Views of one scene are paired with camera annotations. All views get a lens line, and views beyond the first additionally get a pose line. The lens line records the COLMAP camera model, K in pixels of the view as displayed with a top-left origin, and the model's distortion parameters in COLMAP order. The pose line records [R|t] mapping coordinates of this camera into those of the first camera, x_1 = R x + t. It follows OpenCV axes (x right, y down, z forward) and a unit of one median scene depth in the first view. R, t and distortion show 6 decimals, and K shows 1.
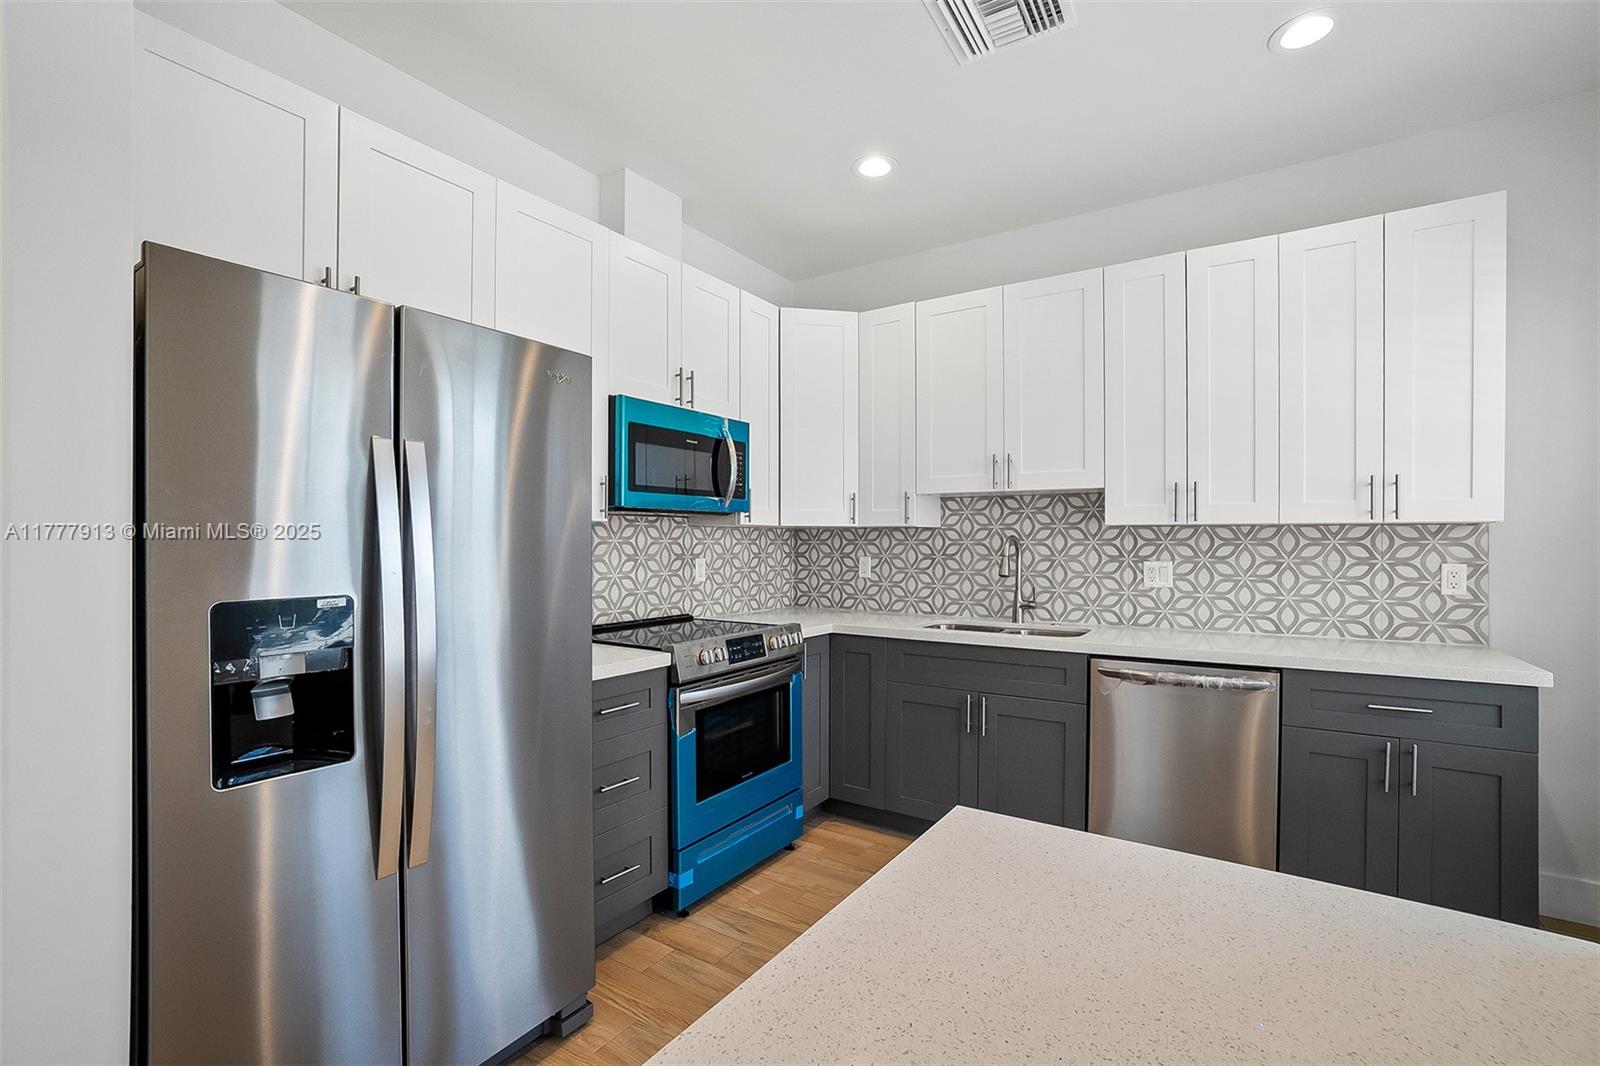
lens RADIAL K [[710.4, 0, 801.7], [0, 710.4, 542.1], [0, 0, 1]] dist [-0.004467, 0.001413]
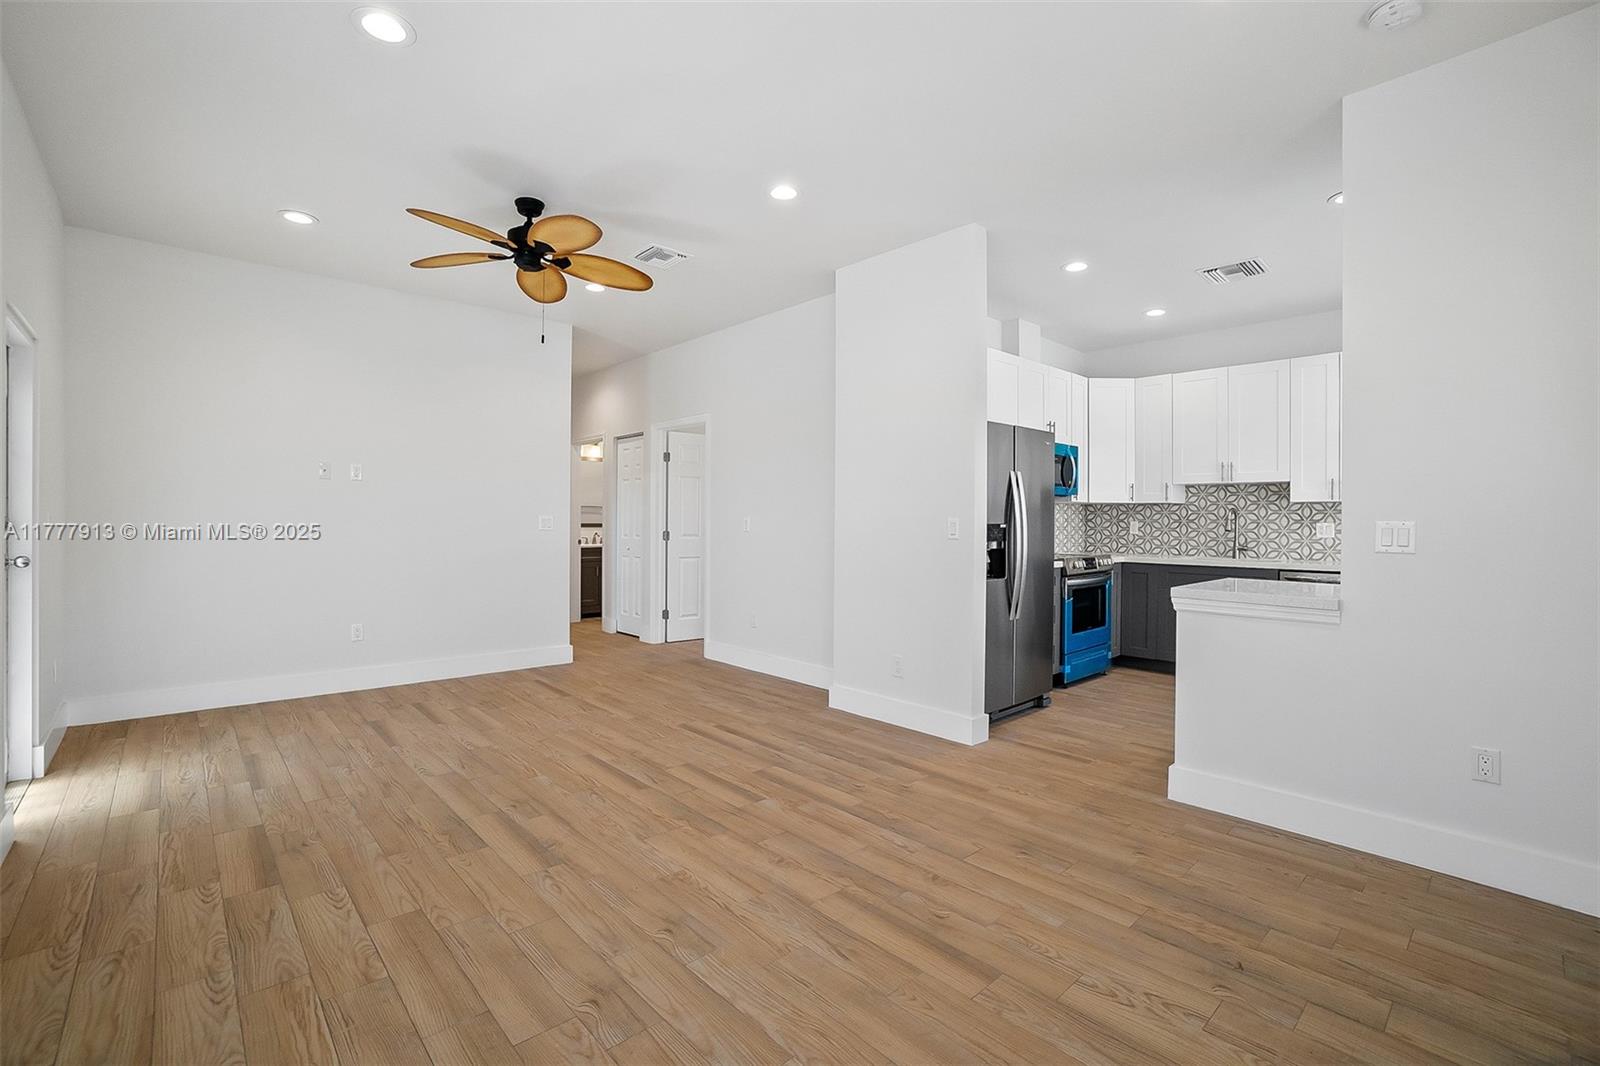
lens RADIAL K [[710.4, 0, 832.6], [0, 710.4, 517.6], [0, 0, 1]] dist [-0.004467, 0.001413]
pose [[0.979929, 0.004243, -0.199302, -0.308733], [-0.005297, 0.999975, -0.004757, 0.026711], [0.199276, 0.005718, 0.979927, -0.872410]]
